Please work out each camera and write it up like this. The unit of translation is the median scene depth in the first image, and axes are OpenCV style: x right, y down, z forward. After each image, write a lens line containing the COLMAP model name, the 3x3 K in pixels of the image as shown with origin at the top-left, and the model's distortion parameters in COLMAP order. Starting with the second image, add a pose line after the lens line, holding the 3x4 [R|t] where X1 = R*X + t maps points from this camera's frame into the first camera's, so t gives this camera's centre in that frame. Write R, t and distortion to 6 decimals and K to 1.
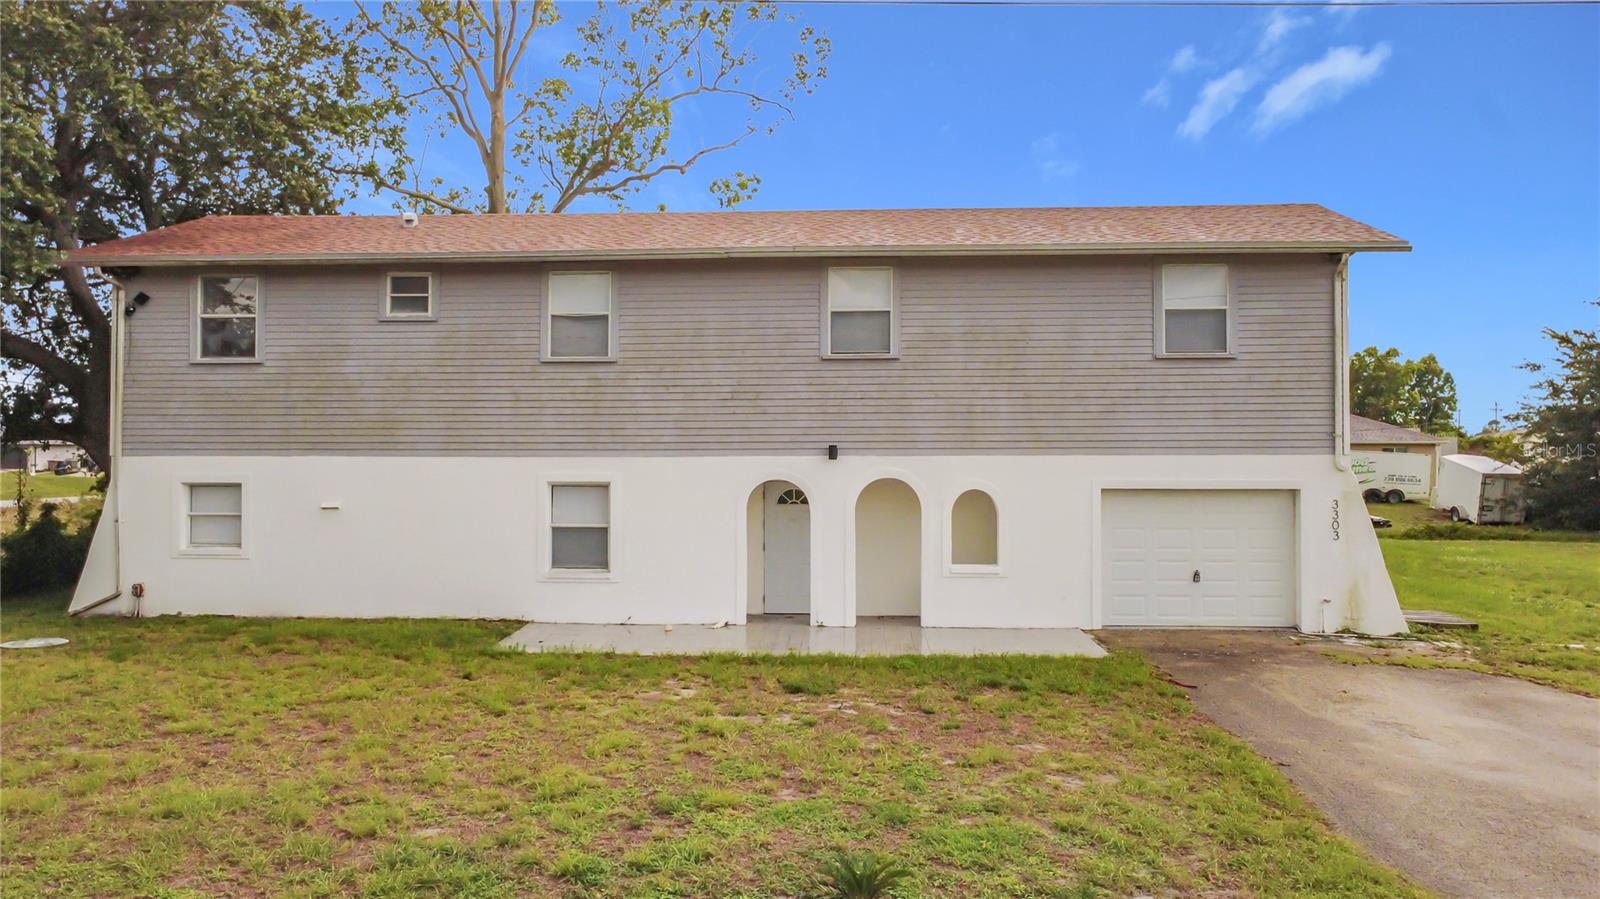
lens RADIAL K [[1148.3, 0, 804.8], [0, 1148.3, 434.3], [0, 0, 1]] dist [-0.002059, -0.001595]
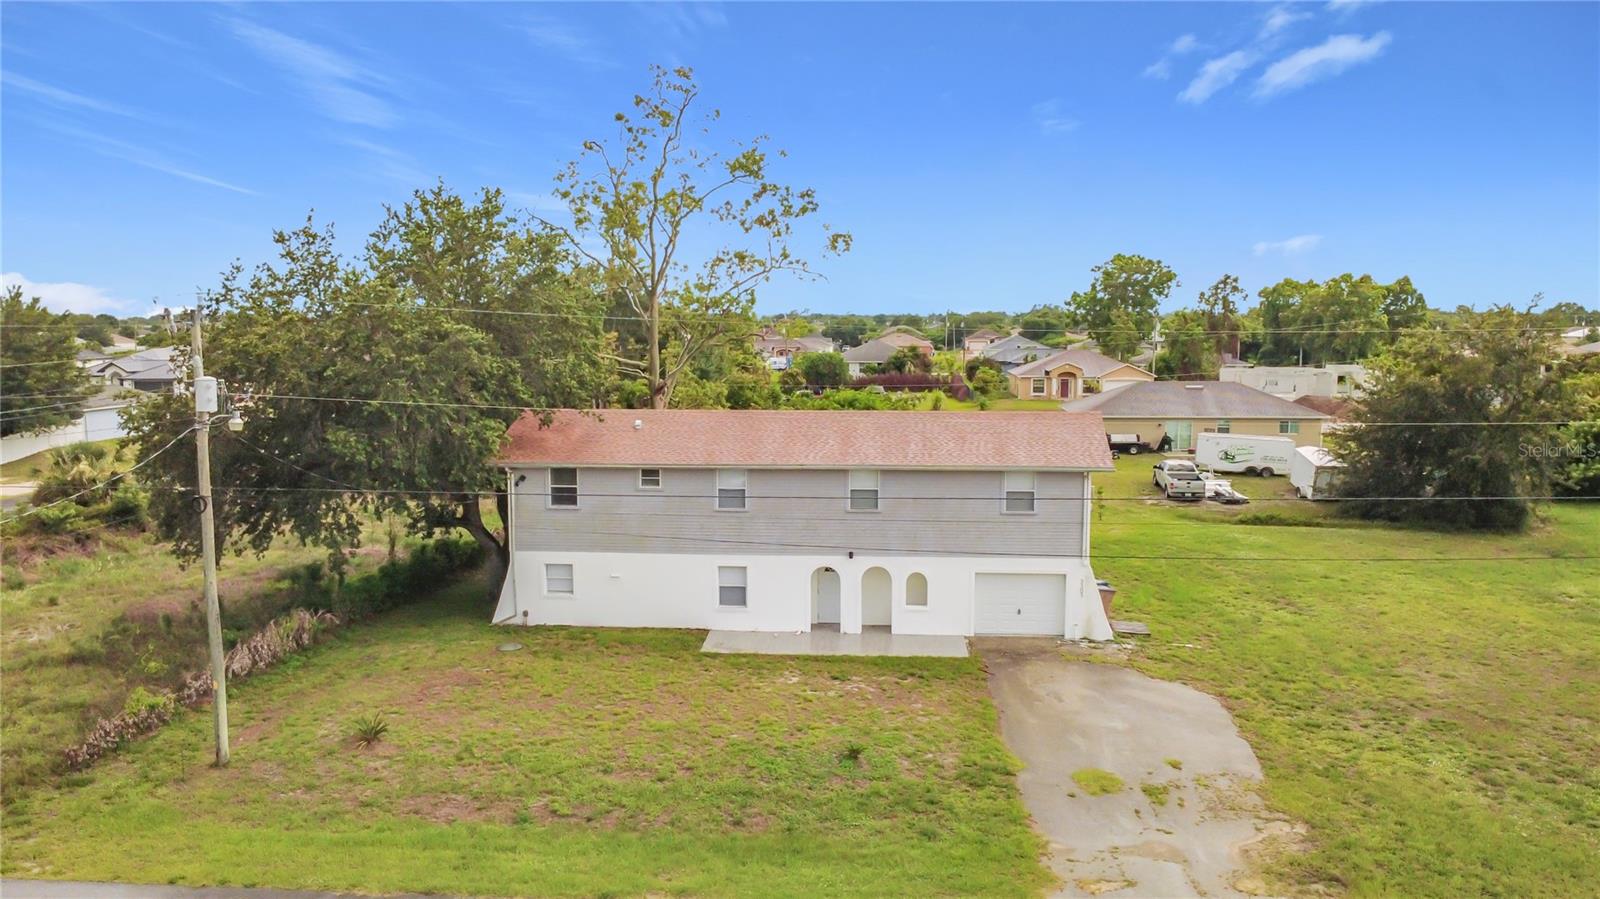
lens RADIAL K [[1148.3, 0, 804.8], [0, 1148.3, 434.3], [0, 0, 1]] dist [-0.002059, -0.001595]
pose [[0.999760, -0.000131, -0.021910, -0.015178], [0.002620, 0.993525, 0.113585, -0.466383], [0.021753, -0.113616, 0.993287, -1.146775]]
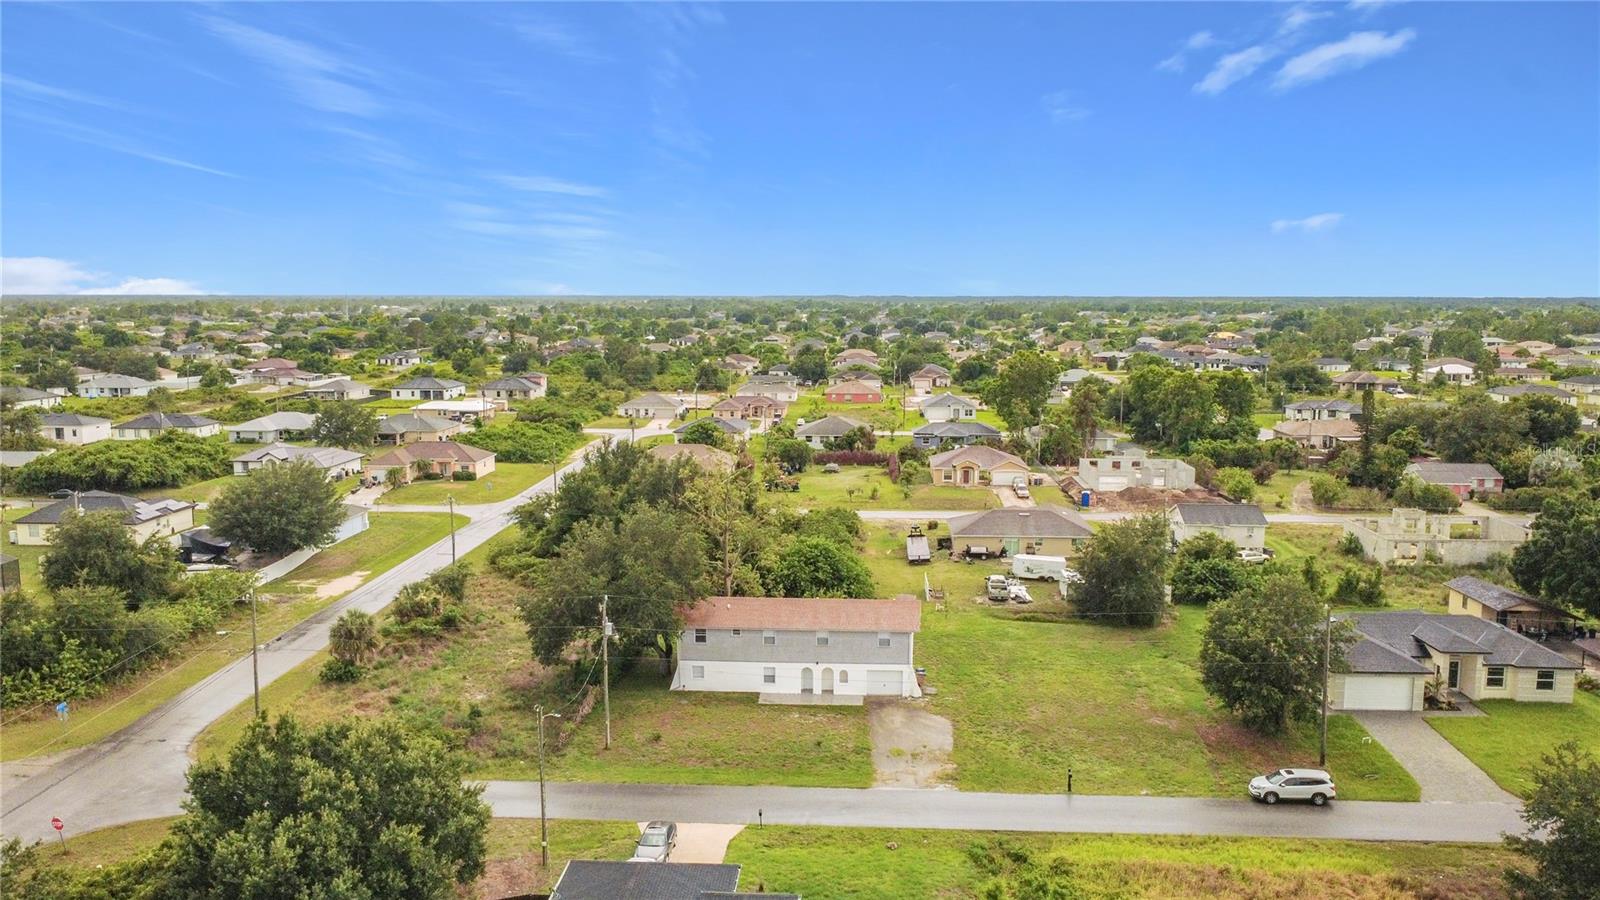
lens RADIAL K [[1159.4, 0, 800.0], [0, 1159.4, 450.0], [0, 0, 1]] dist [-0.005545, -0.001322]
pose [[0.999960, 0.001009, 0.008897, -0.109025], [-0.002312, 0.989017, 0.147784, -1.820302], [-0.008650, -0.147799, 0.988980, -4.331019]]
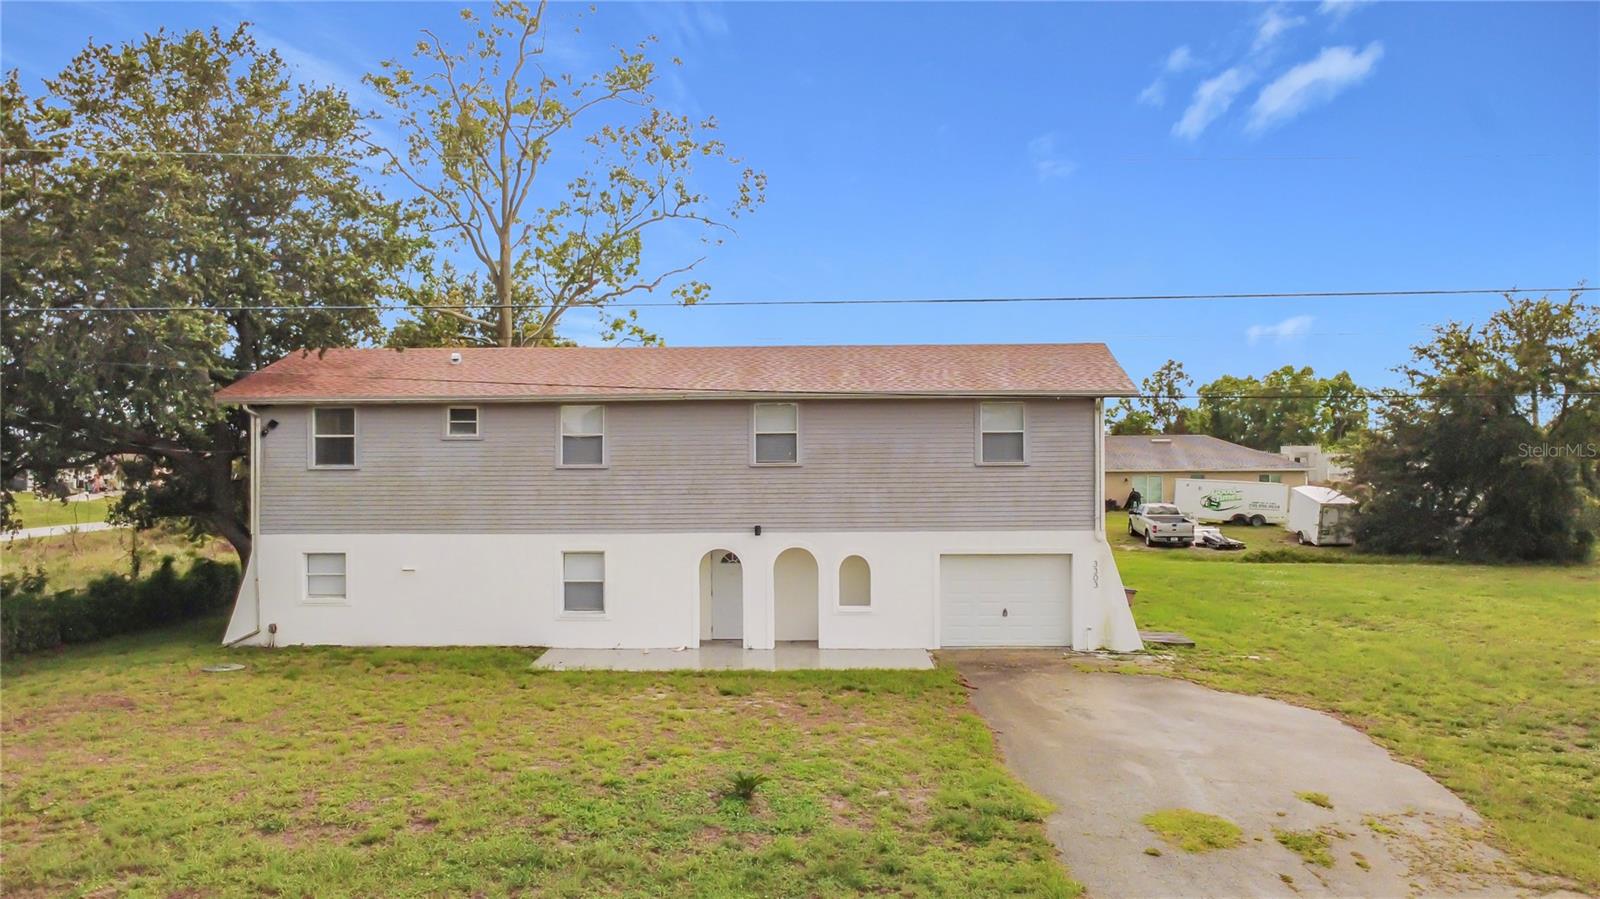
lens RADIAL K [[1131.9, 0, 800.0], [0, 1131.9, 449.5], [0, 0, 1]] dist [-0.003845, 0.004110]
pose [[0.999537, -0.005540, 0.029928, 0.036536], [0.005232, 0.999932, 0.010381, -0.104623], [-0.029984, -0.010220, 0.999498, -0.454312]]
